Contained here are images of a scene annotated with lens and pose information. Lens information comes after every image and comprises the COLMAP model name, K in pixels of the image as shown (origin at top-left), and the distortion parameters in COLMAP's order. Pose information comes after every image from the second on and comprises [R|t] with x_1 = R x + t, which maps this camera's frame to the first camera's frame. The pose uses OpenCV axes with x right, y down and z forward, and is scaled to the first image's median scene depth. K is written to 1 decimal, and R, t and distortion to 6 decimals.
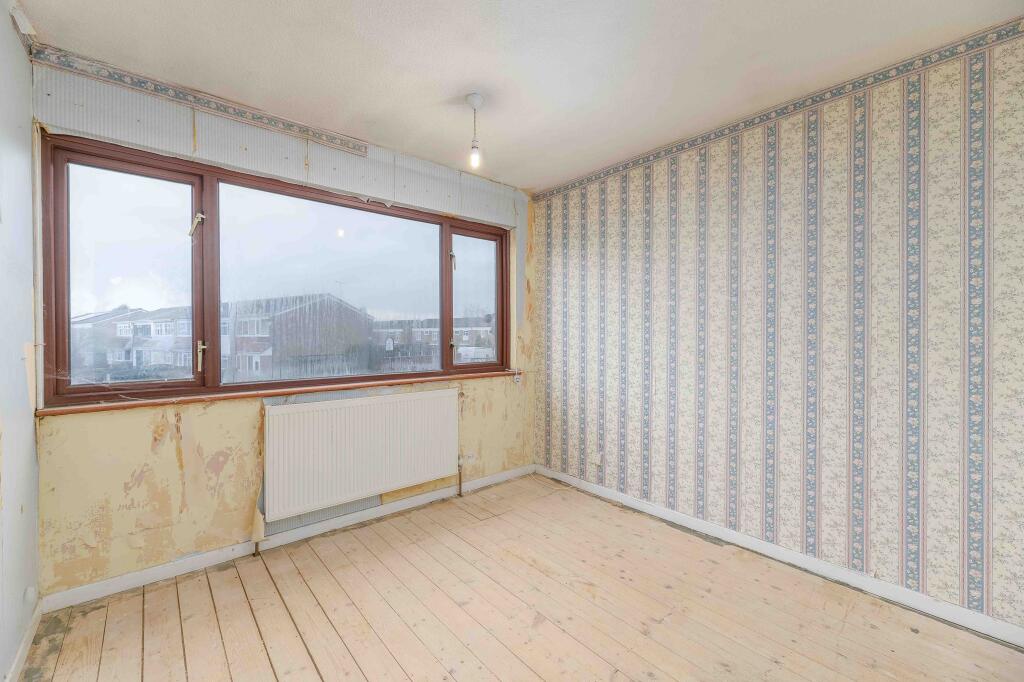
lens RADIAL K [[419.4, 0, 501.5], [0, 419.4, 339.7], [0, 0, 1]] dist [0.000731, 0.000070]
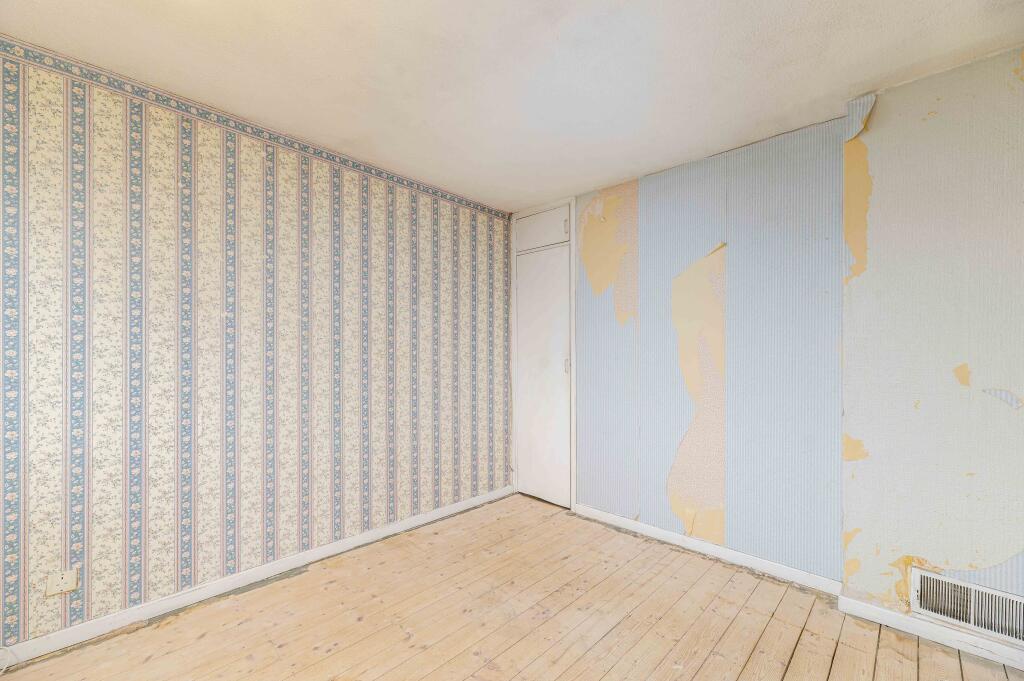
lens RADIAL K [[429.5, 0, 512.9], [0, 429.5, 343.5], [0, 0, 1]] dist [-0.000512, -0.000229]
pose [[-0.121408, 0.008780, 0.992564, -0.479718], [-0.005268, 0.999941, -0.009489, -0.028985], [-0.992589, -0.006381, -0.121354, 0.583408]]
